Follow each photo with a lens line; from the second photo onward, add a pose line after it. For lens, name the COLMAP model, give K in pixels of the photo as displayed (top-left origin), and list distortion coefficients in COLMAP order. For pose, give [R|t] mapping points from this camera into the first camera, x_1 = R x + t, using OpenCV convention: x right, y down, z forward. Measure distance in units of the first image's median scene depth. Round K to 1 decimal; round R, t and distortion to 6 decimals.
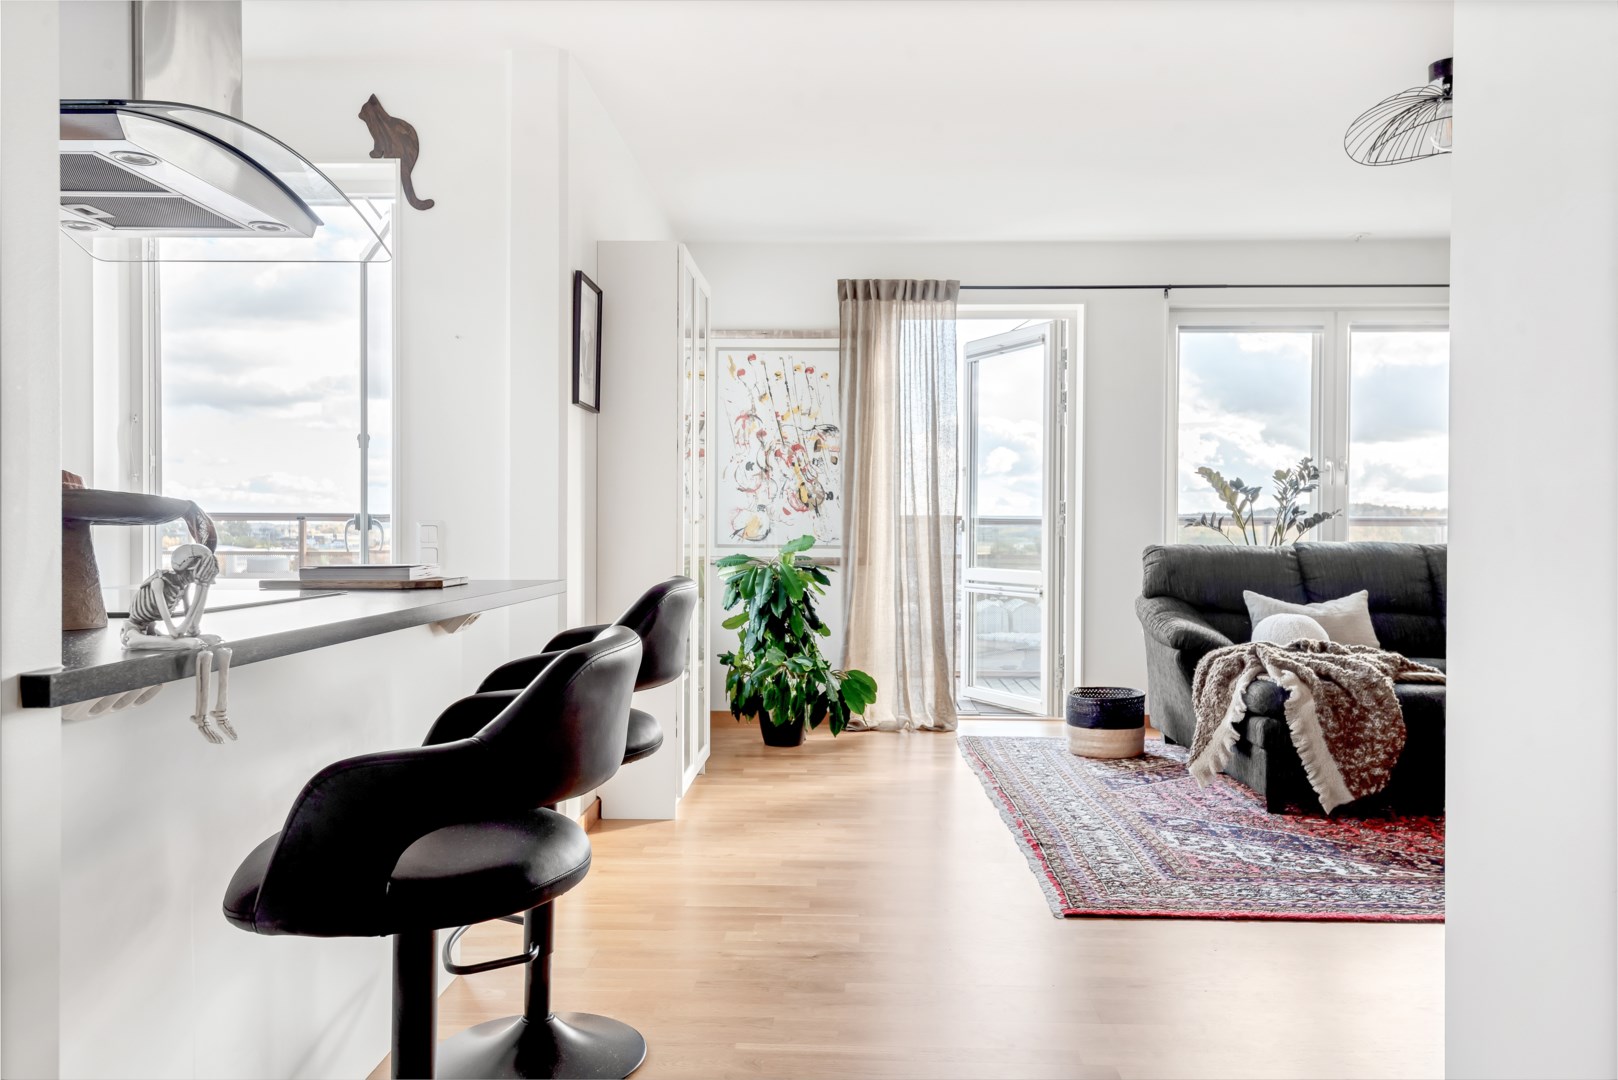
lens RADIAL K [[1242.7, 0, 820.1], [0, 1242.7, 540.9], [0, 0, 1]] dist [0.006573, 0.004393]
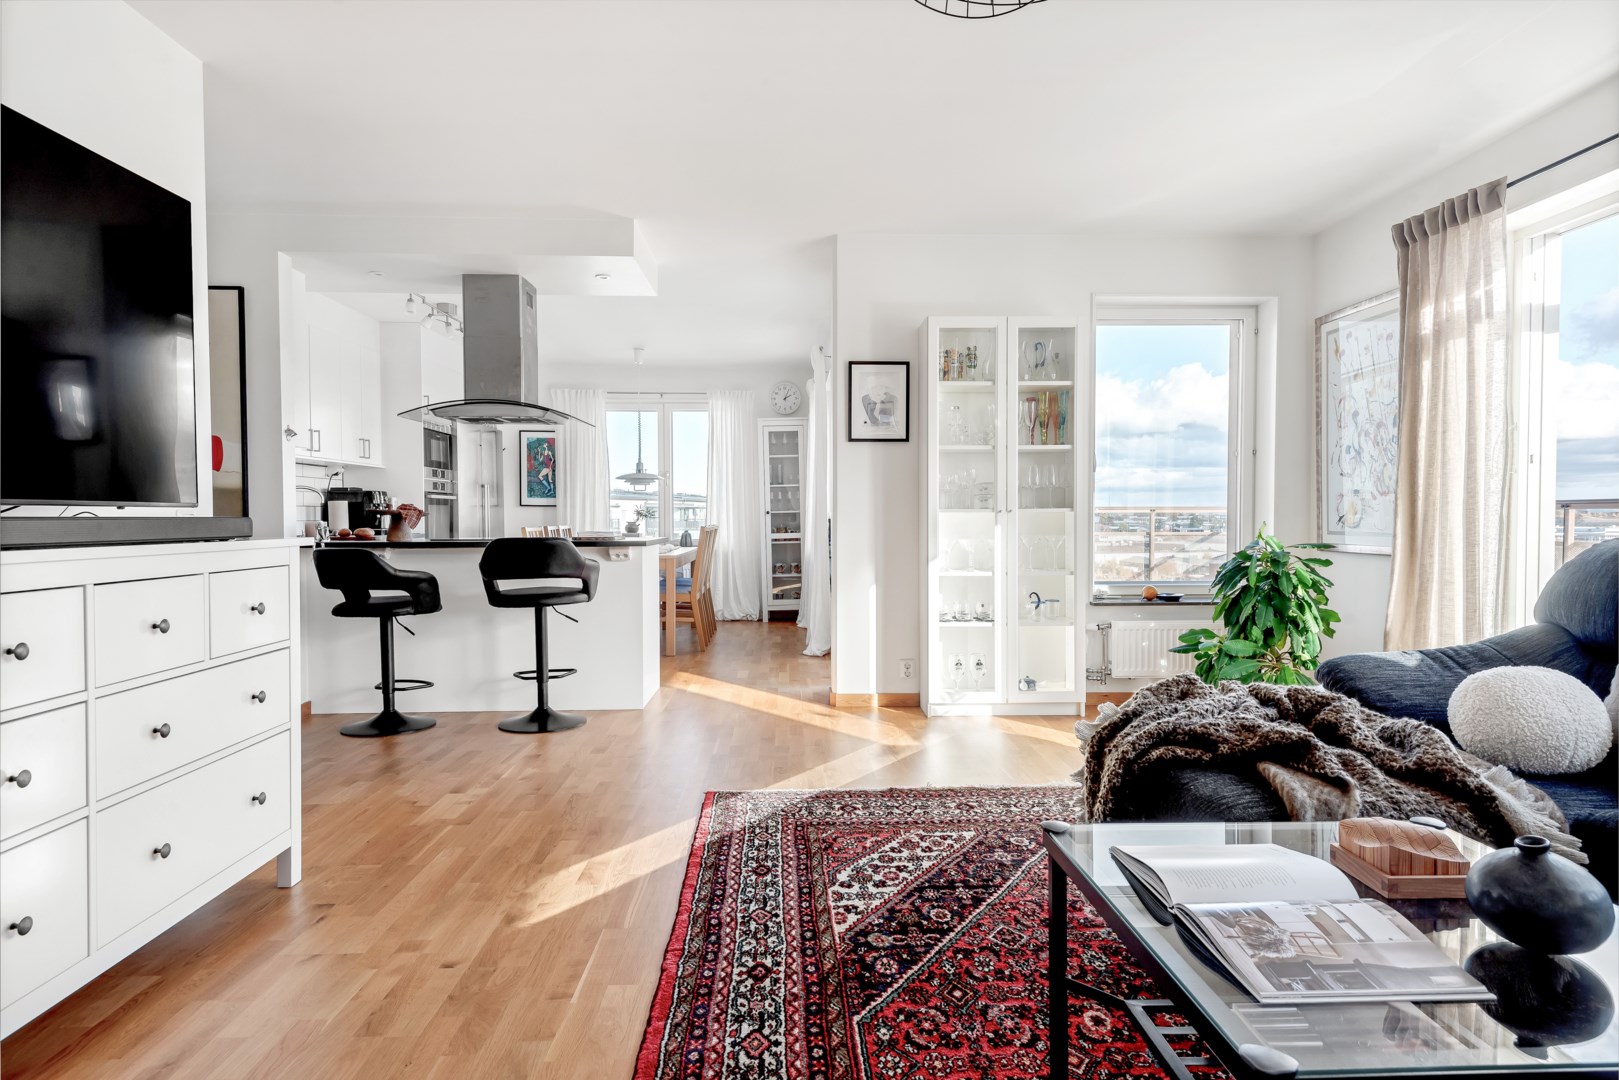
lens RADIAL K [[934.3, 0, 815.1], [0, 934.3, 534.4], [0, 0, 1]] dist [-0.000058, -0.003880]
pose [[0.030033, 0.014075, -0.999450, 0.723440], [-0.009782, 0.999857, 0.013787, -0.001028], [0.999501, 0.009363, 0.030167, 0.633995]]
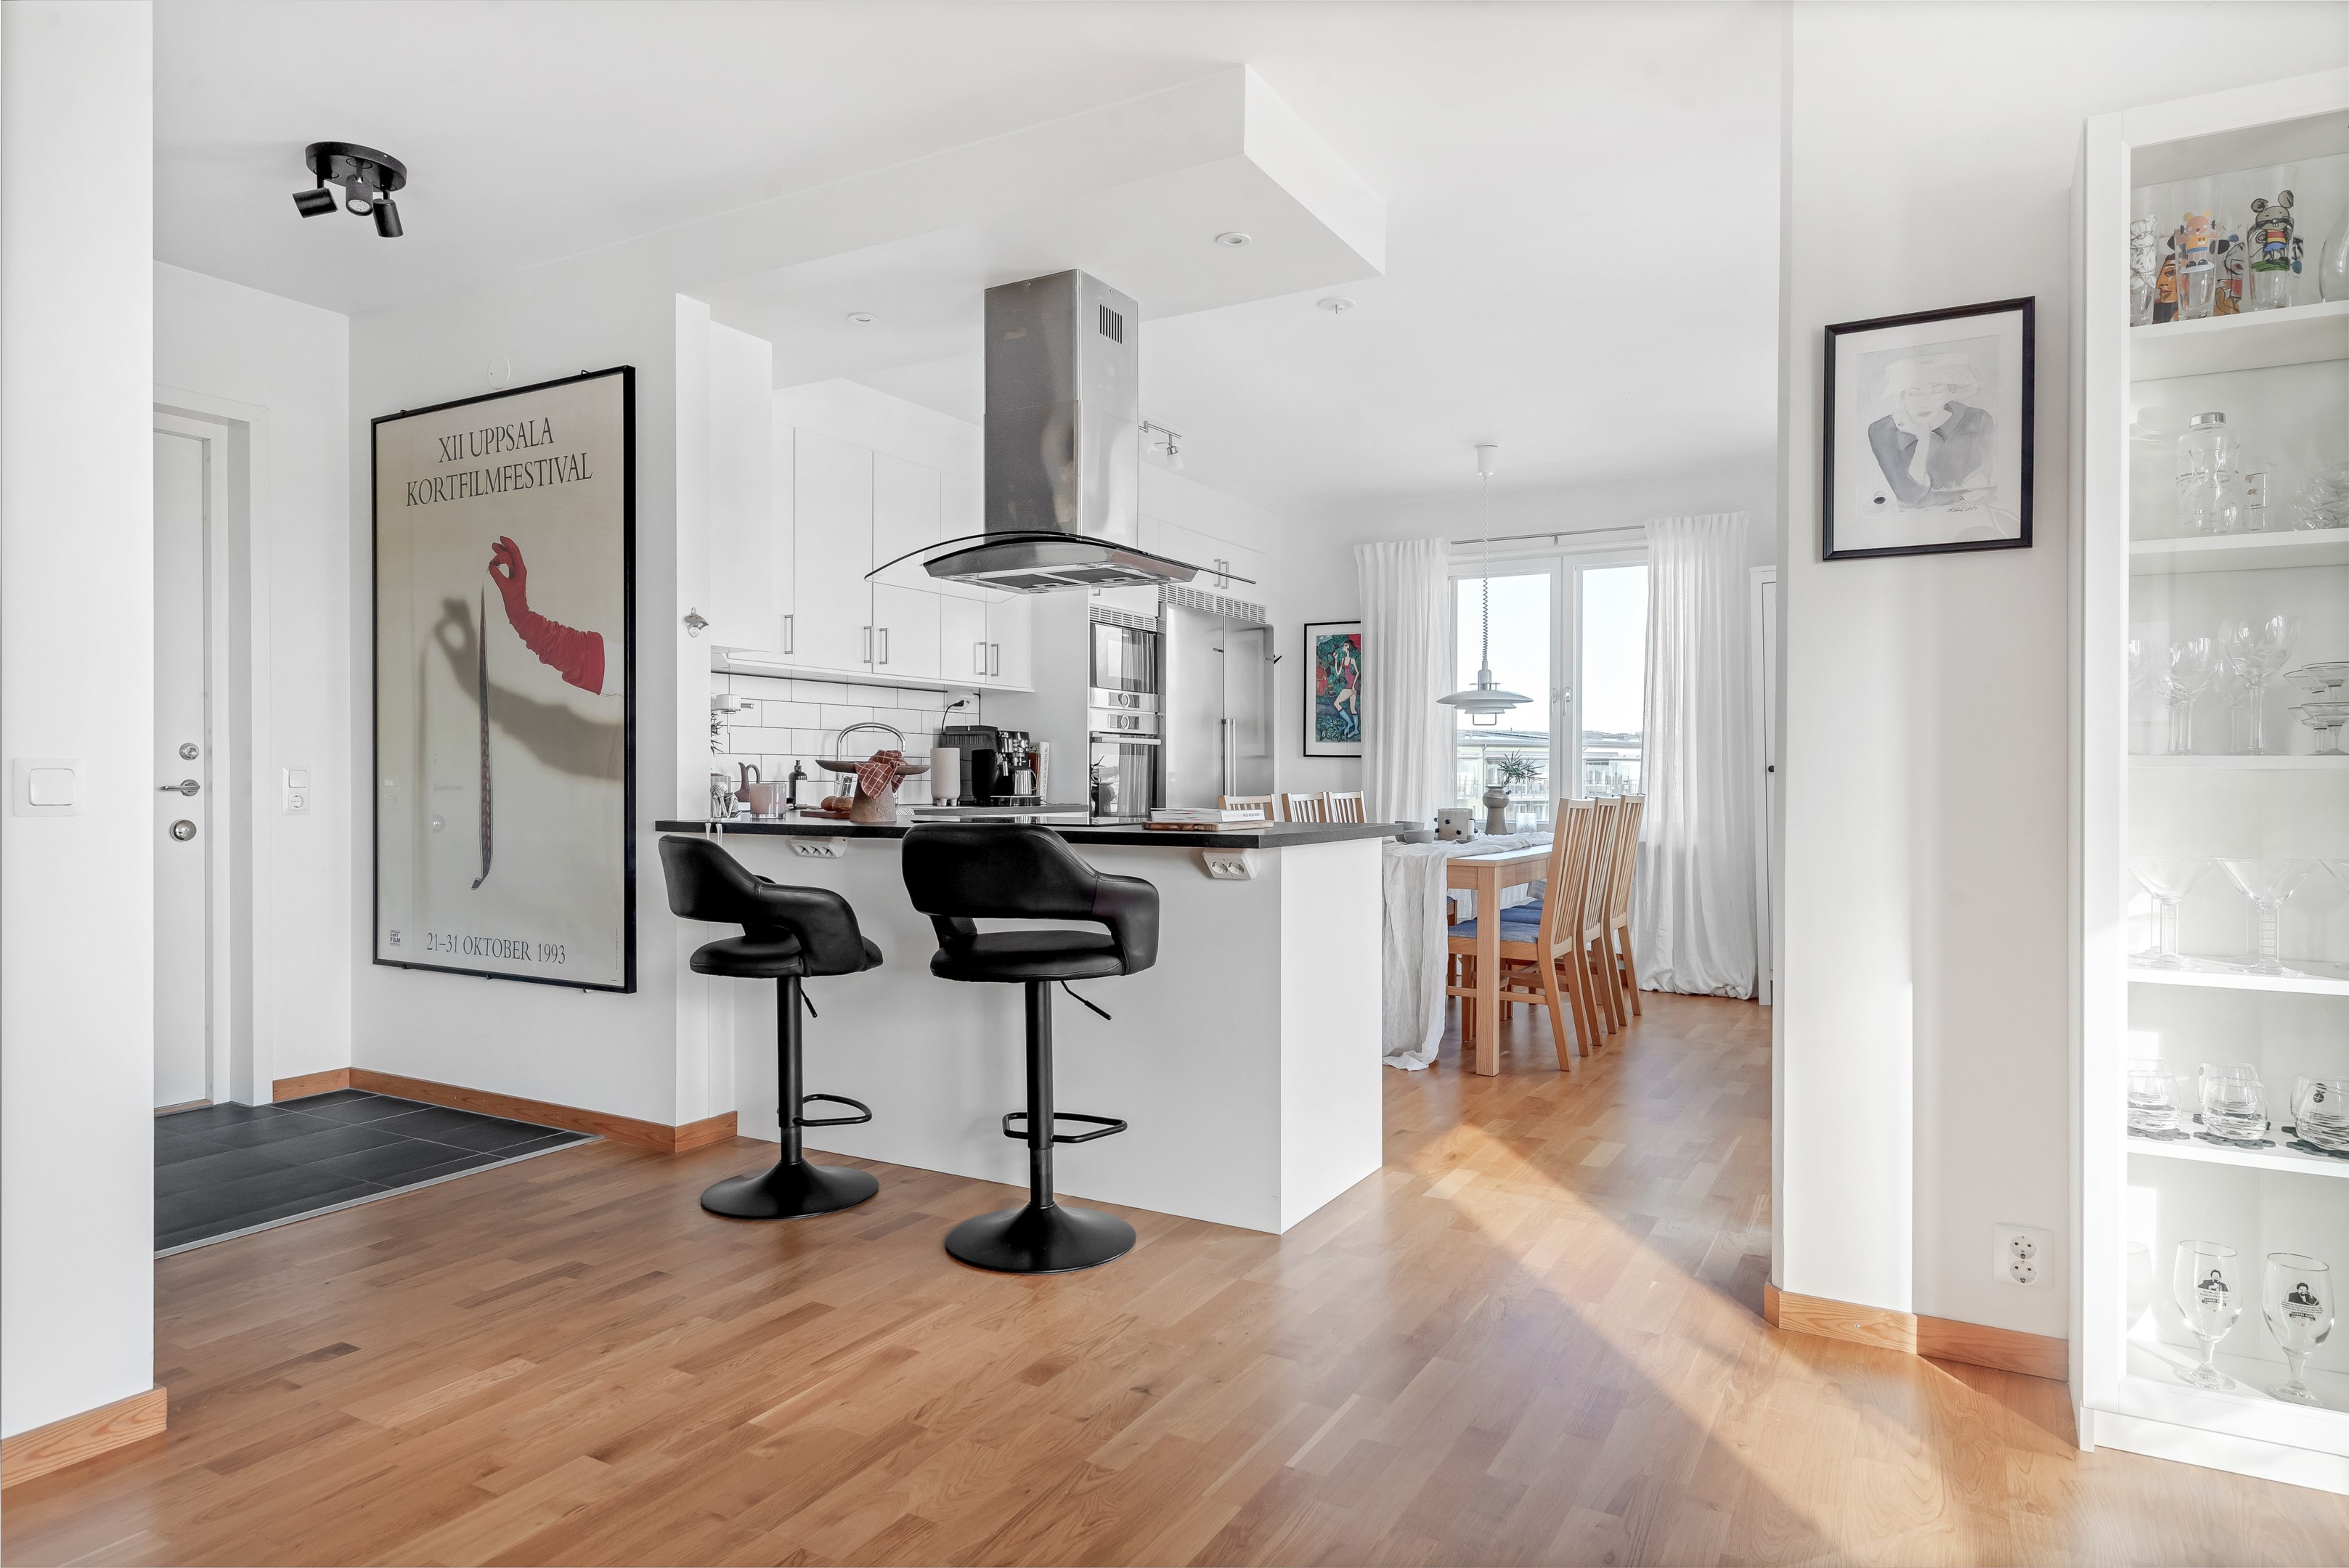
lens RADIAL K [[1355.4, 0, 1194.6], [0, 1355.4, 781.4], [0, 0, 1]] dist [-0.000058, -0.003880]
pose [[-0.500670, -0.002716, -0.865634, 0.331556], [-0.015217, 0.999868, 0.005663, -0.004586], [0.865505, 0.016008, -0.500645, 0.733542]]
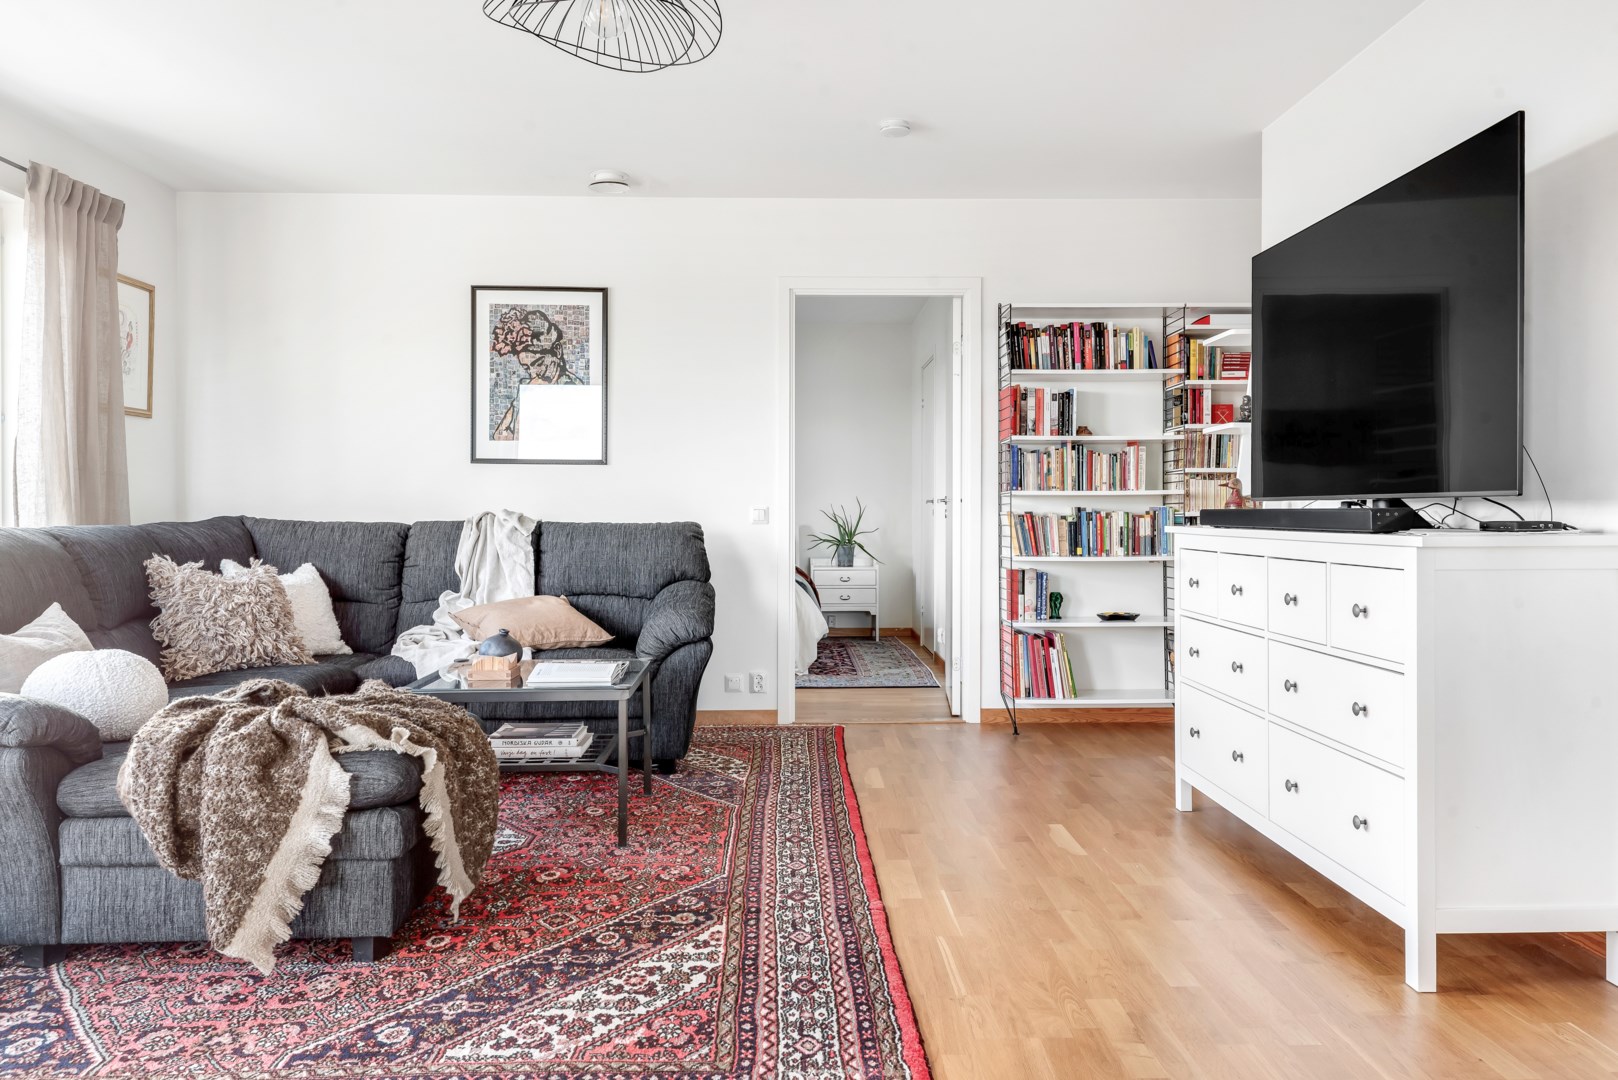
lens RADIAL K [[1142.3, 0, 857.2], [0, 1142.3, 529.2], [0, 0, 1]] dist [0.016864, -0.009644]
pose [[-0.061004, -0.019938, 0.997938, -0.176503], [0.013252, 0.999696, 0.020783, -0.005075], [-0.998050, 0.014493, -0.060721, 0.626842]]
